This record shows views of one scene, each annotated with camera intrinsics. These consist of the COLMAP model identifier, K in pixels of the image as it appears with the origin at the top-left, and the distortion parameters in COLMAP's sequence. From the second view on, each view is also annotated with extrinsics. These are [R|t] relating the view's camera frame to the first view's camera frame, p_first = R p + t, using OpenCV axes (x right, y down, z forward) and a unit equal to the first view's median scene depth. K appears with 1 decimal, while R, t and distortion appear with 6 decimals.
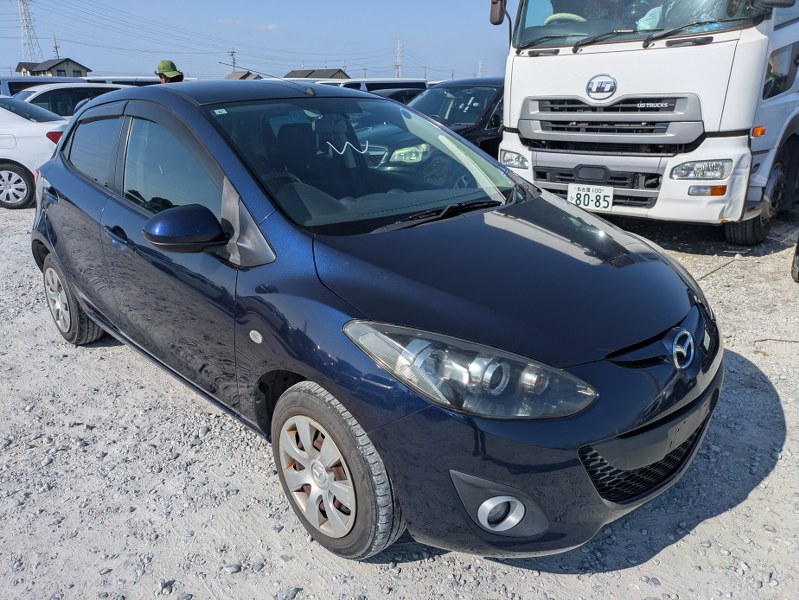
lens RADIAL K [[583.4, 0, 391.5], [0, 583.4, 298.8], [0, 0, 1]] dist [0.029387, -0.022588]
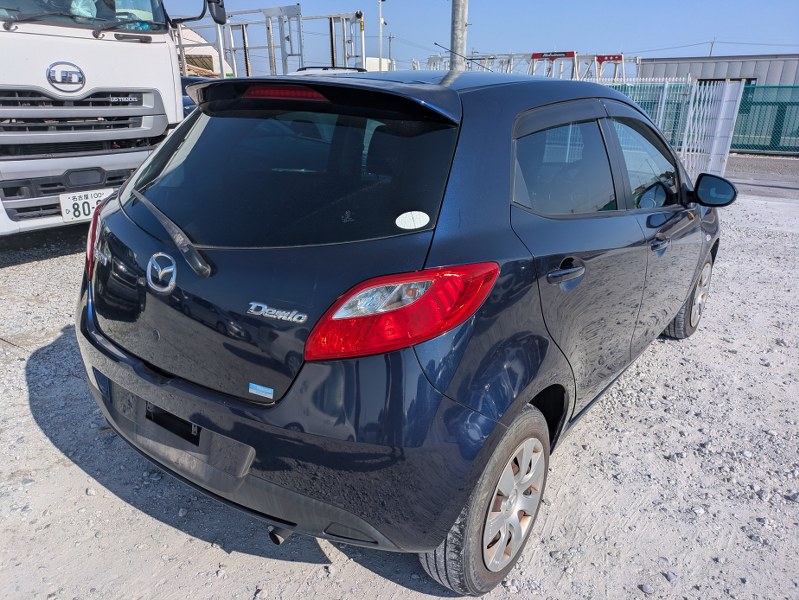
lens RADIAL K [[583.4, 0, 390.9], [0, 583.4, 305.6], [0, 0, 1]] dist [0.029387, -0.022588]
pose [[-0.130641, -0.324617, 0.936780, -0.612613], [0.304173, 0.886186, 0.349504, -0.219542], [-0.943616, 0.330603, -0.017032, 0.673227]]
